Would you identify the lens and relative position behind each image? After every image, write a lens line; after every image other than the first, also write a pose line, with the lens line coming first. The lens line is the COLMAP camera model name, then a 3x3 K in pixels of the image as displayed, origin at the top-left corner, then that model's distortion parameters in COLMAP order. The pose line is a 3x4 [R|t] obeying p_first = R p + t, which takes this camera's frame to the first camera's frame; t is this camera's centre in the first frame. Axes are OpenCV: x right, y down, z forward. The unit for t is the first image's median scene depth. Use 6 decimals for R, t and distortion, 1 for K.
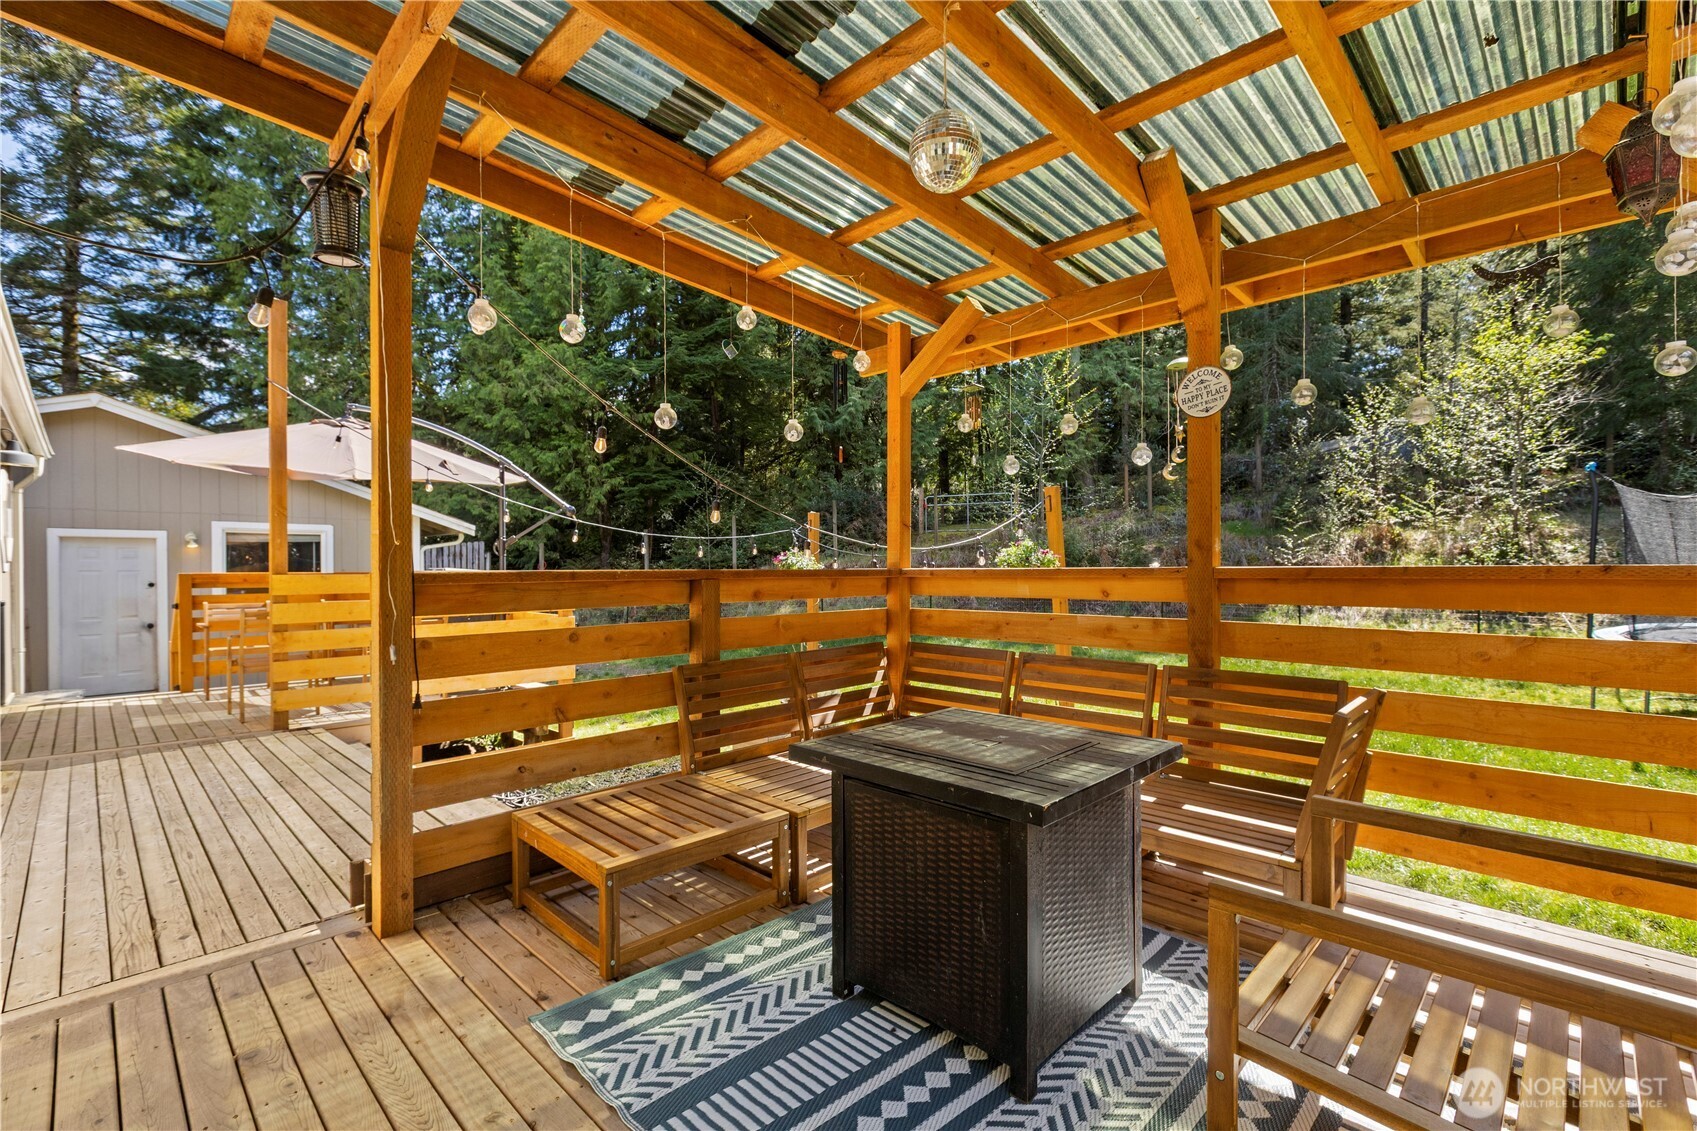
lens RADIAL K [[774.9, 0, 850.1], [0, 774.9, 567.8], [0, 0, 1]] dist [0.002007, 0.000251]
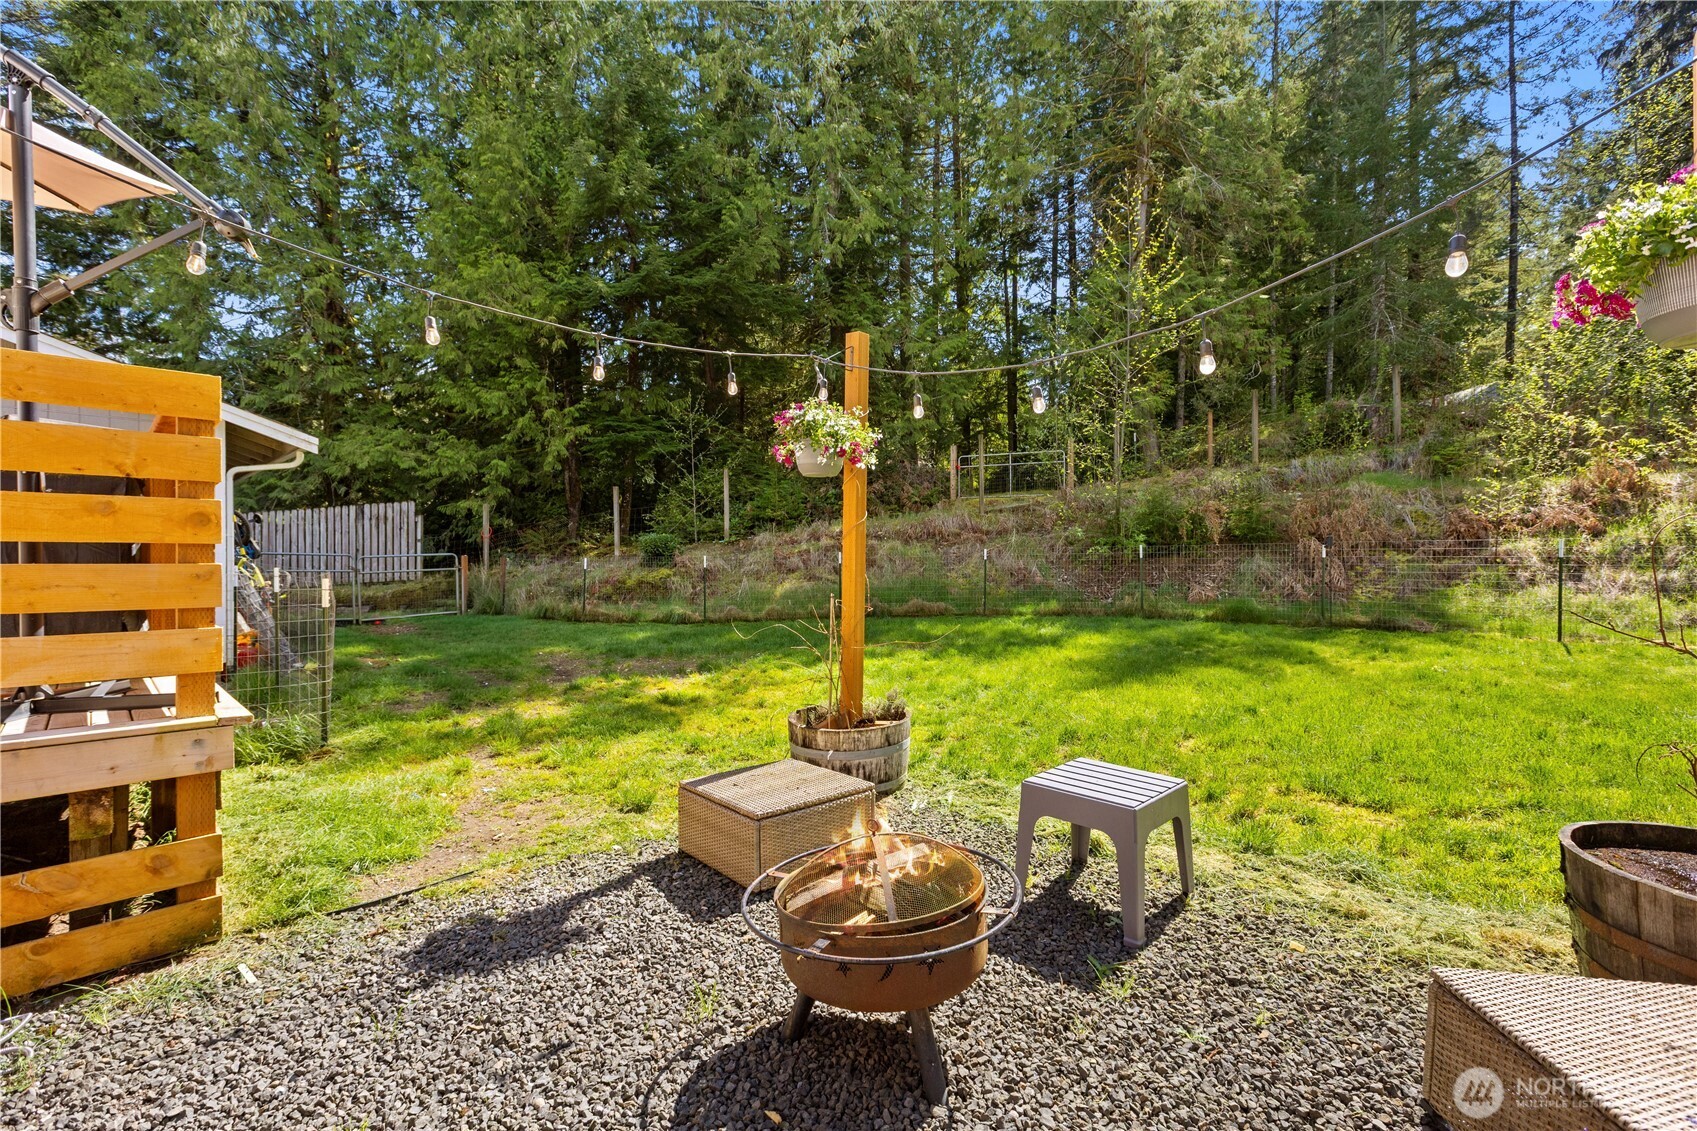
lens RADIAL K [[774.9, 0, 846.8], [0, 774.9, 563.6], [0, 0, 1]] dist [0.002007, 0.000251]
pose [[0.999976, 0.002968, -0.006329, -0.019564], [-0.002967, 0.999996, 0.000134, 0.028042], [0.006330, -0.000115, 0.999980, 0.197931]]
